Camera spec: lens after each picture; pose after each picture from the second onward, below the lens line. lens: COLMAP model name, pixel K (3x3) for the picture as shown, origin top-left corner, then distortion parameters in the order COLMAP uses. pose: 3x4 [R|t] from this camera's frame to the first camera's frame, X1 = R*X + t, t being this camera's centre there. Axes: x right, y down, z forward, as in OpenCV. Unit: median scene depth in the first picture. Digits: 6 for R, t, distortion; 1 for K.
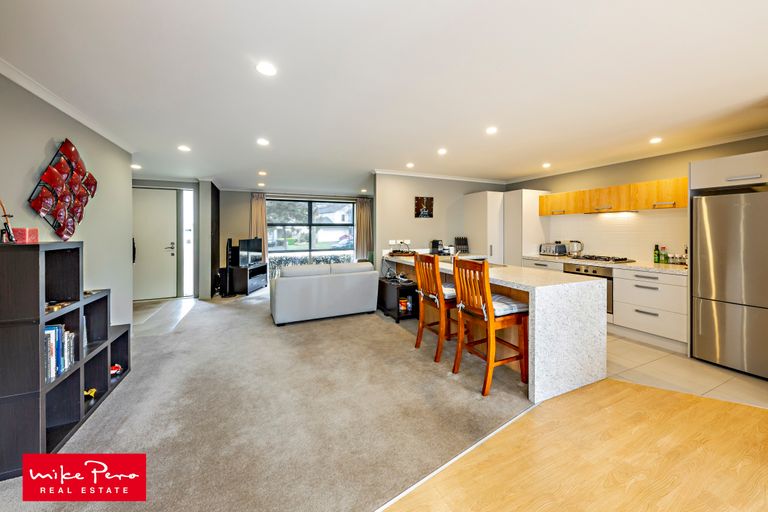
lens RADIAL K [[273.1, 0, 374.8], [0, 273.1, 230.6], [0, 0, 1]] dist [-0.000535, -0.000157]
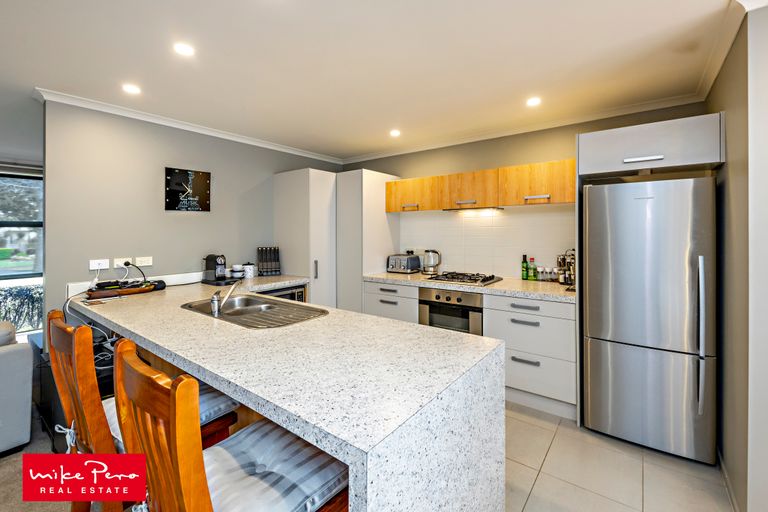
lens RADIAL K [[339.2, 0, 372.4], [0, 339.2, 230.1], [0, 0, 1]] dist [0.017755, -0.000011]
pose [[0.879361, 0.000172, 0.476157, 0.204158], [0.003520, 0.999970, -0.006860, -0.007508], [-0.476144, 0.007709, 0.879334, 0.330020]]
